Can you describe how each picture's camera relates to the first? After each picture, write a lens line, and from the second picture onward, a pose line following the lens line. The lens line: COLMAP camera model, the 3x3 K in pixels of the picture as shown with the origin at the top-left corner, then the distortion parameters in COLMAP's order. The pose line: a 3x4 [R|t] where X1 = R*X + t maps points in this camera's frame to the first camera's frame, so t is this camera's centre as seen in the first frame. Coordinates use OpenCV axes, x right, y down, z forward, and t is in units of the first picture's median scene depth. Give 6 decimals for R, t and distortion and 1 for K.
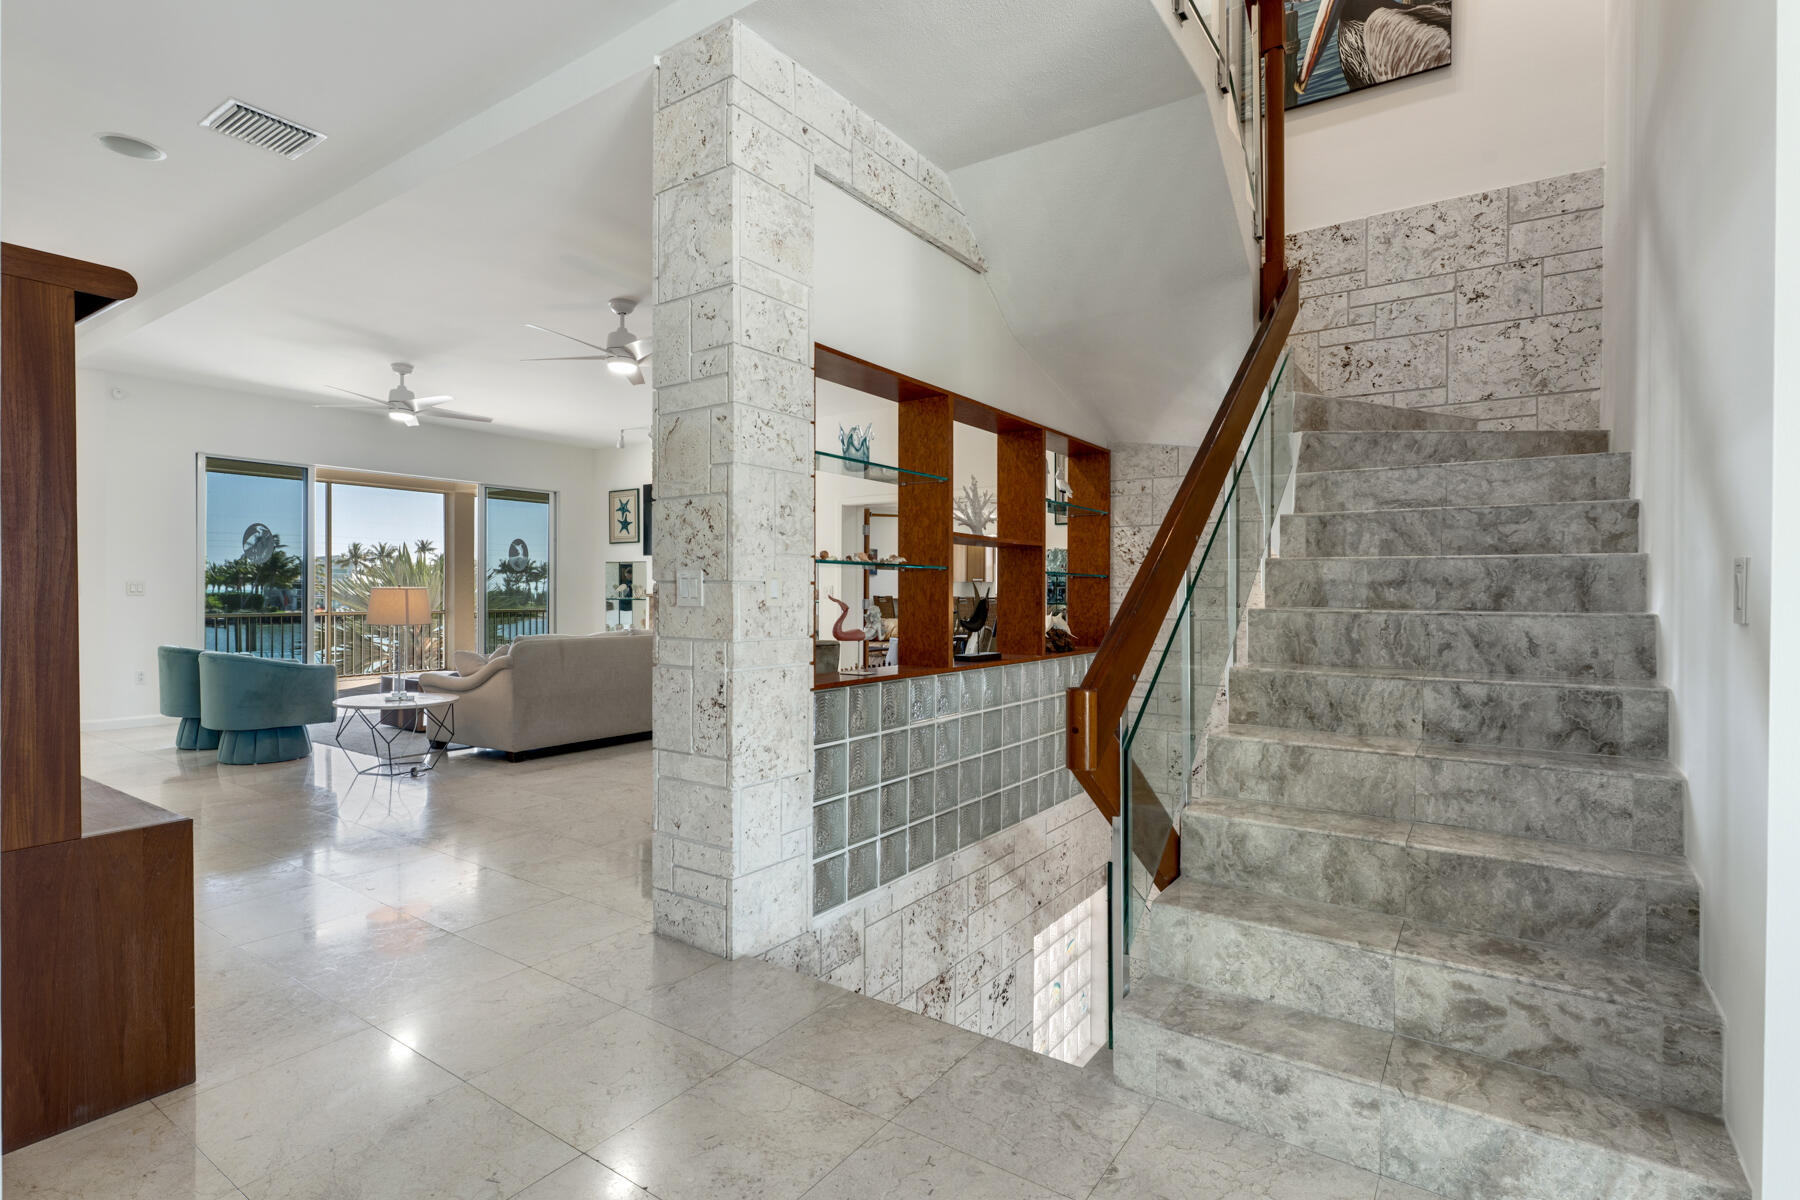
lens RADIAL K [[895.5, 0, 892.2], [0, 895.5, 589.4], [0, 0, 1]] dist [-0.014525, 0.001571]
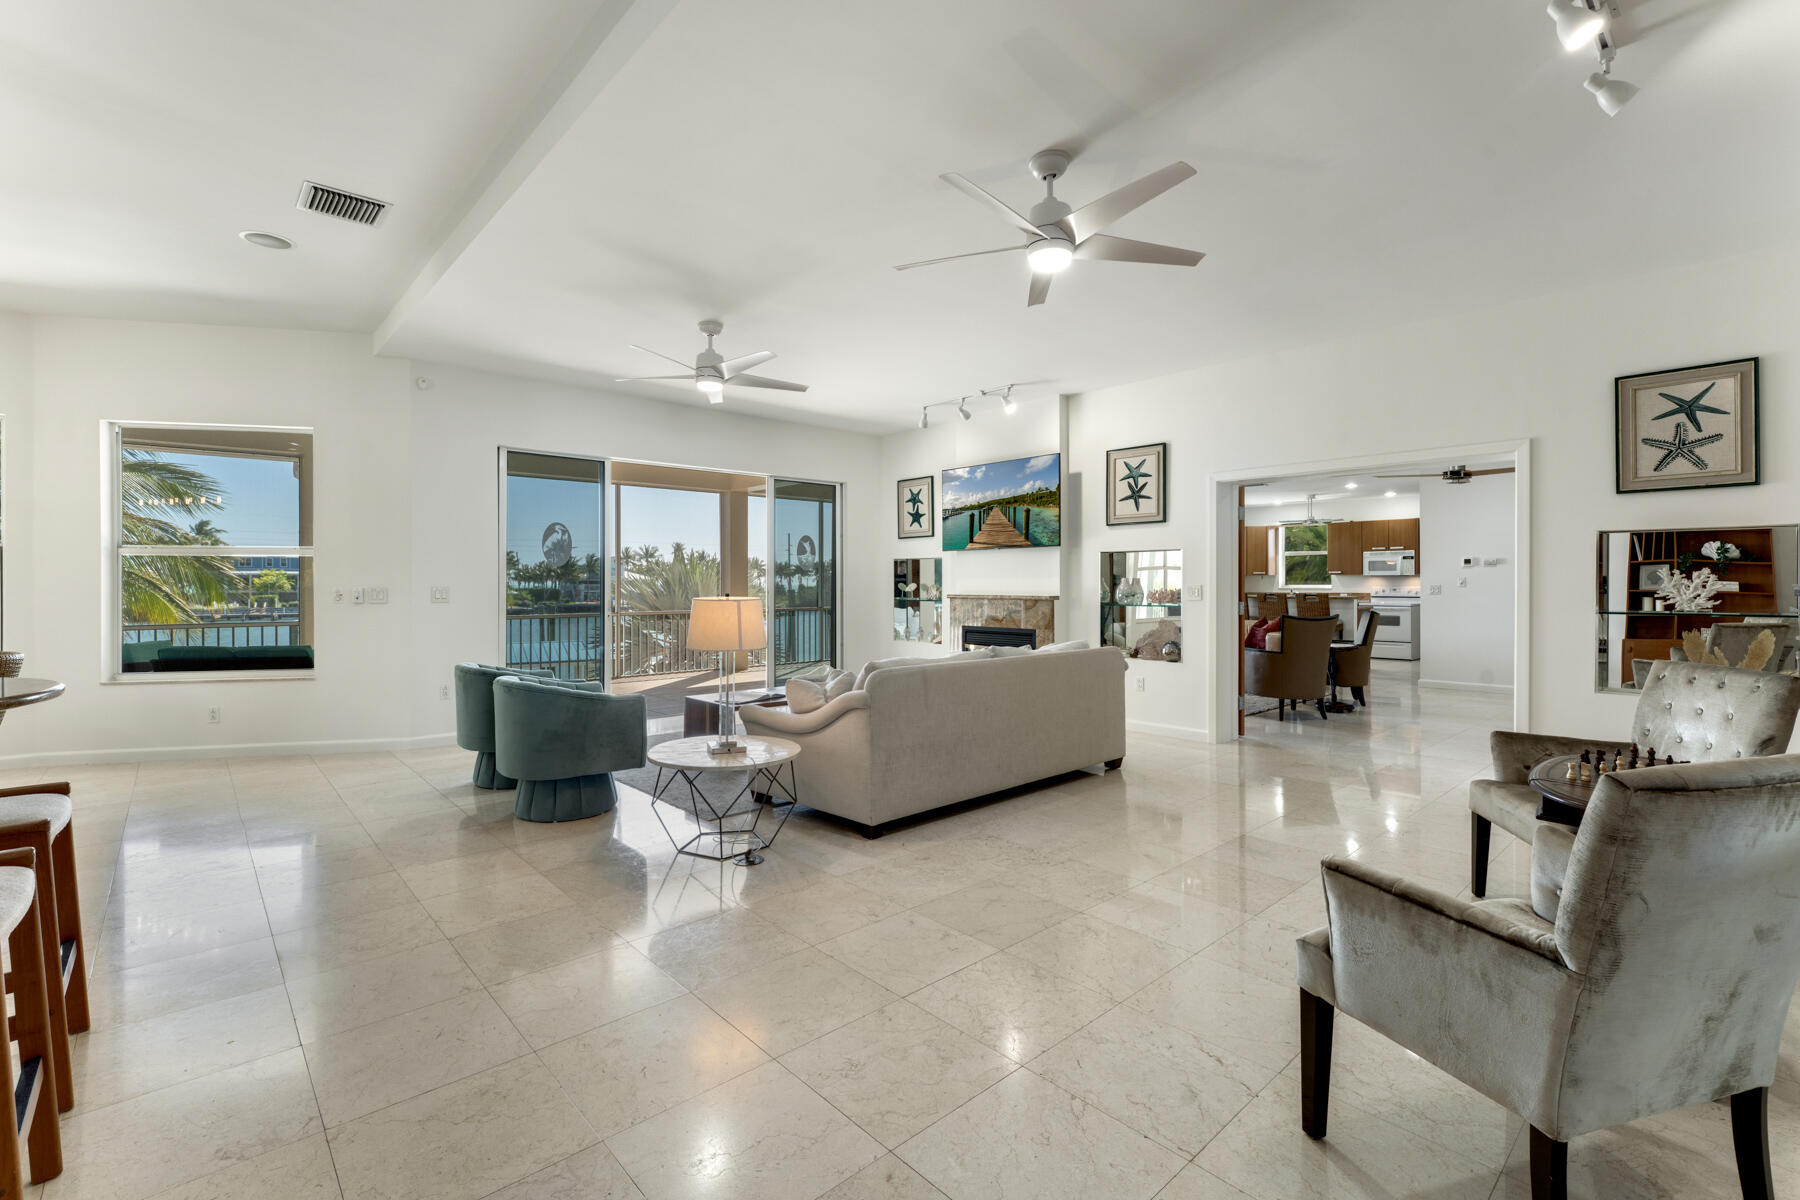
lens RADIAL K [[778.1, 0, 855.0], [0, 778.1, 573.7], [0, 0, 1]] dist [-0.012109, -0.000162]
pose [[0.968358, -0.009855, -0.249371, -0.244399], [0.007647, 0.999923, -0.009823, -0.012666], [0.249449, 0.007605, 0.968358, 0.341067]]
